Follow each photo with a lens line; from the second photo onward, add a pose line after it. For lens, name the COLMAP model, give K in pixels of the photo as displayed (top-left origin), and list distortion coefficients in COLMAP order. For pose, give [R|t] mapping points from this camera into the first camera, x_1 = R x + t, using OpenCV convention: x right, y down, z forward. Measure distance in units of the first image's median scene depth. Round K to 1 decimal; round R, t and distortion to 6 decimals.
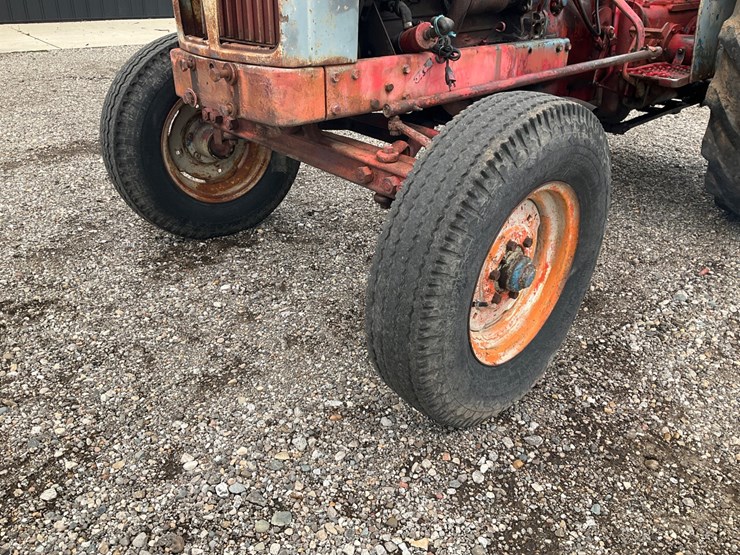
lens RADIAL K [[621.0, 0, 367.3], [0, 621.0, 277.5], [0, 0, 1]] dist [0.003016, -0.017283]
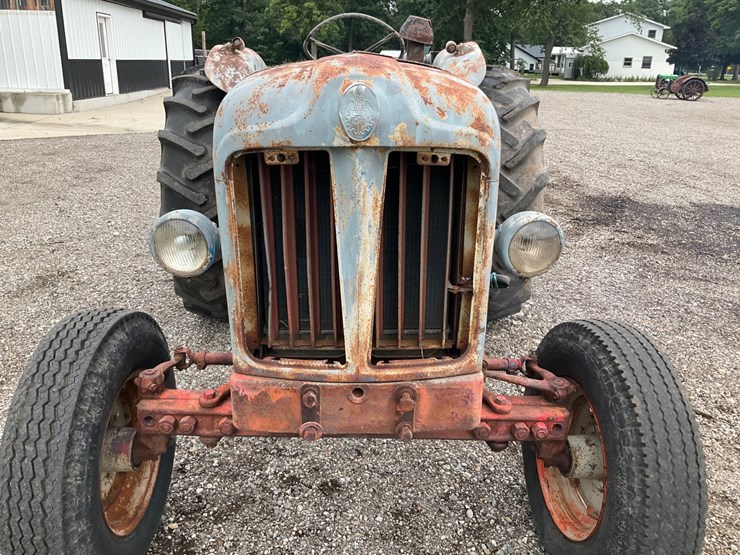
lens RADIAL K [[621.2, 0, 372.8], [0, 621.2, 274.4], [0, 0, 1]] dist [-0.005347, -0.007263]
pose [[0.636438, -0.253097, 0.728621, -0.839381], [0.337199, 0.940879, 0.032290, -0.524568], [-0.693717, 0.225140, 0.684155, 0.378569]]
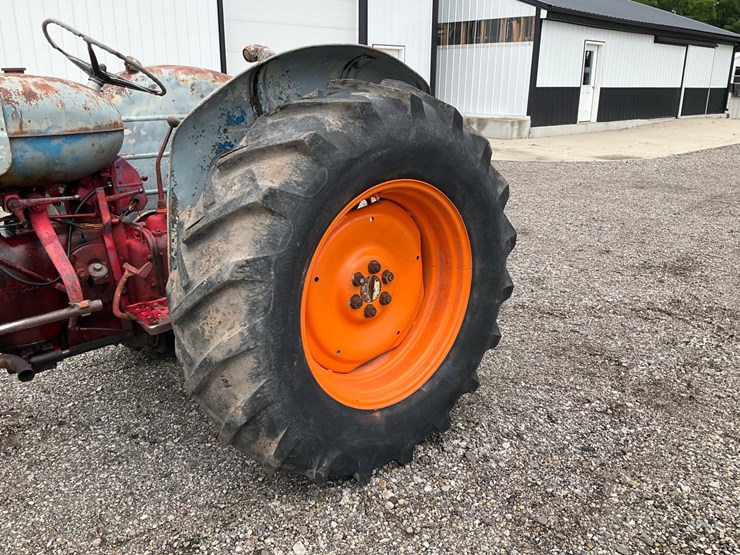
lens RADIAL K [[613.9, 0, 370.0], [0, 613.9, 277.5], [0, 0, 1]] dist [0.062849, -0.118231]
pose [[0.999852, -0.014486, 0.009256, 1.217649], [0.015787, 0.986846, -0.160892, -0.370135], [-0.006804, 0.161014, 0.986929, 0.173559]]
